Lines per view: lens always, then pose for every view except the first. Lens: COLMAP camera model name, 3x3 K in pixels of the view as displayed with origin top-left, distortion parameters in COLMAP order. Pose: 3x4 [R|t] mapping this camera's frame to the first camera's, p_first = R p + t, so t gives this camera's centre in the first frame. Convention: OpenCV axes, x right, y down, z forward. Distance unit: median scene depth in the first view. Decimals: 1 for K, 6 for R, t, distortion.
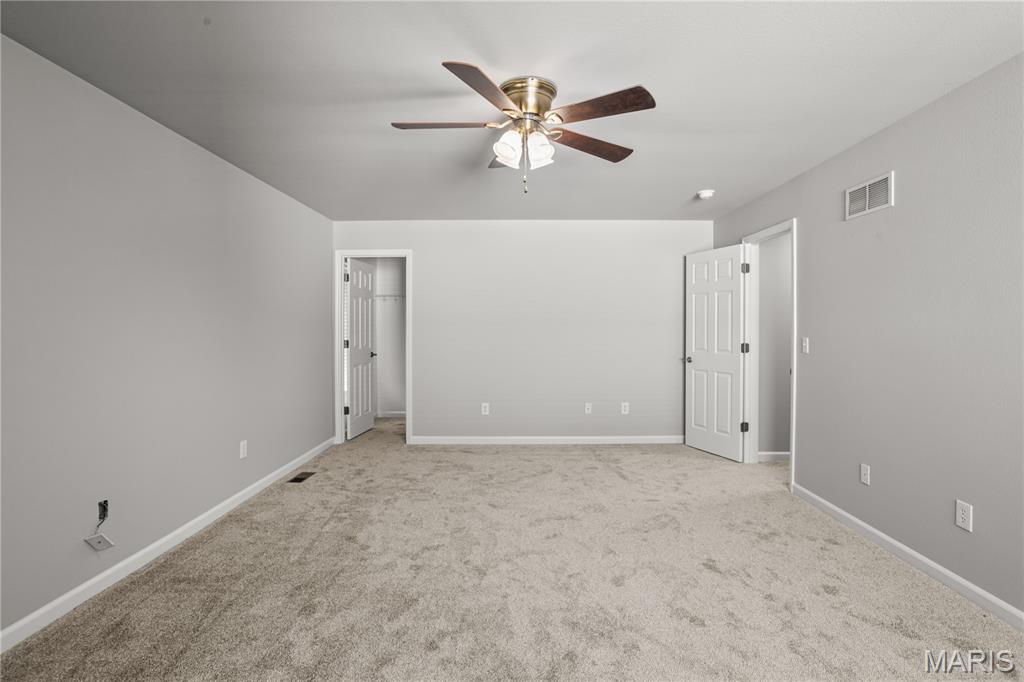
lens RADIAL K [[495.5, 0, 506.4], [0, 495.5, 330.9], [0, 0, 1]] dist [-0.054256, 0.033481]
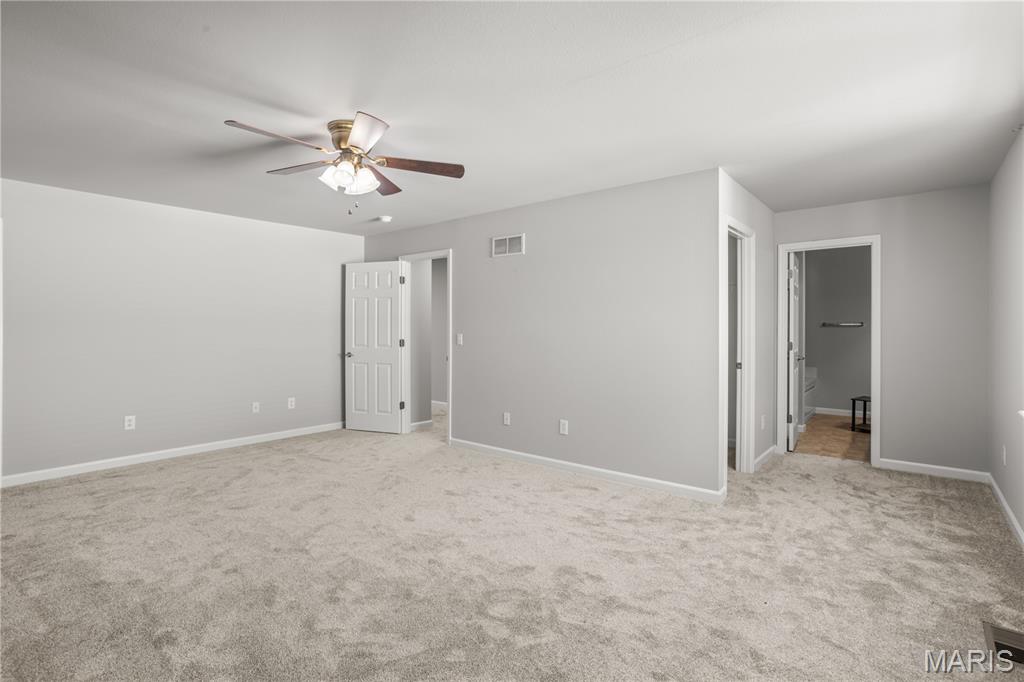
lens RADIAL K [[495.5, 0, 506.4], [0, 495.5, 330.9], [0, 0, 1]] dist [-0.054256, 0.033481]
pose [[0.640547, -0.004222, 0.767908, -0.425143], [0.003174, 0.999991, 0.002850, 0.001049], [-0.767913, 0.000611, 0.640554, -0.035405]]
